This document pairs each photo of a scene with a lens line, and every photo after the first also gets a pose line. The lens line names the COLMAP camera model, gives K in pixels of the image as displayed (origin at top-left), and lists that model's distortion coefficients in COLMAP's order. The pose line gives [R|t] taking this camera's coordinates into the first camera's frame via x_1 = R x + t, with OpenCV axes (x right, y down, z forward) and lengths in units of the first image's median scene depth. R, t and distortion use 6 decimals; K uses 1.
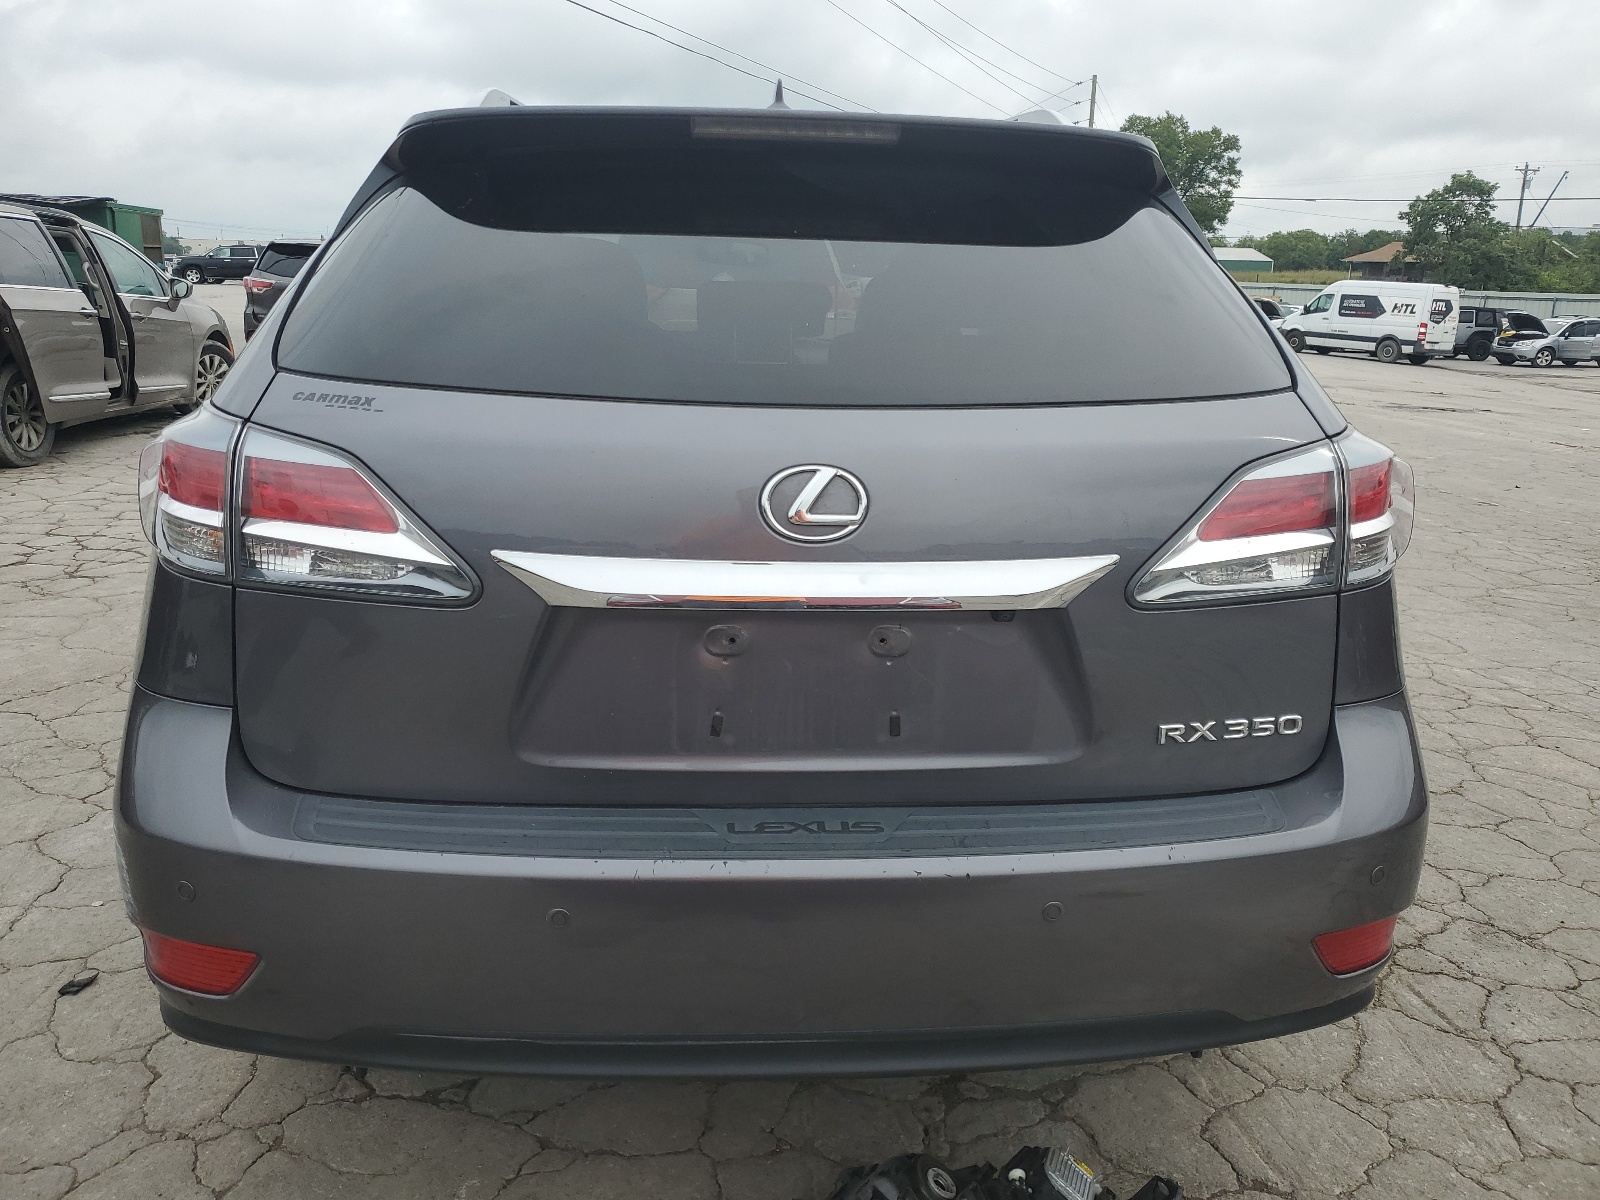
lens RADIAL K [[1212.0, 0, 801.1], [0, 1212.0, 598.9], [0, 0, 1]] dist [0.007504, 0.004063]
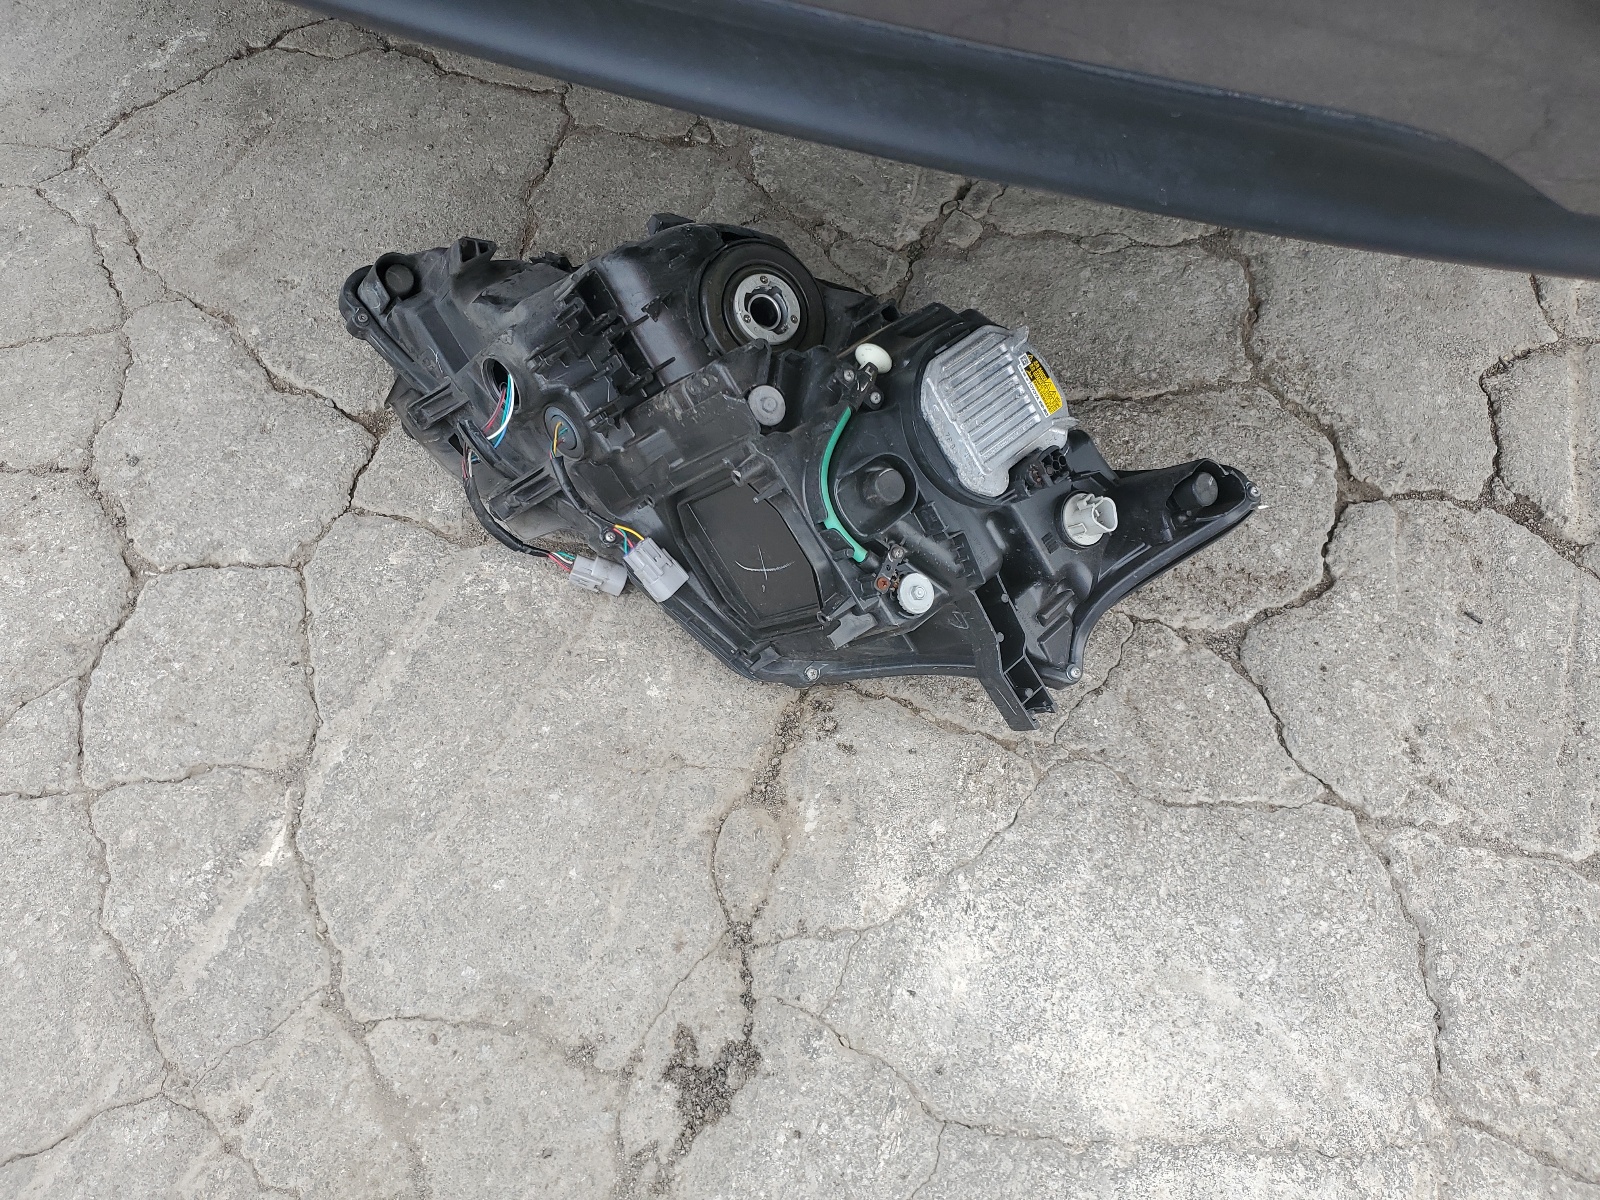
lens RADIAL K [[1212.0, 0, 798.8], [0, 1212.0, 597.9], [0, 0, 1]] dist [0.007504, 0.004063]
pose [[0.892252, 0.391045, -0.225766, 0.233695], [-0.094717, 0.650958, 0.753182, 0.162332], [0.441492, -0.650644, 0.617857, 0.531597]]
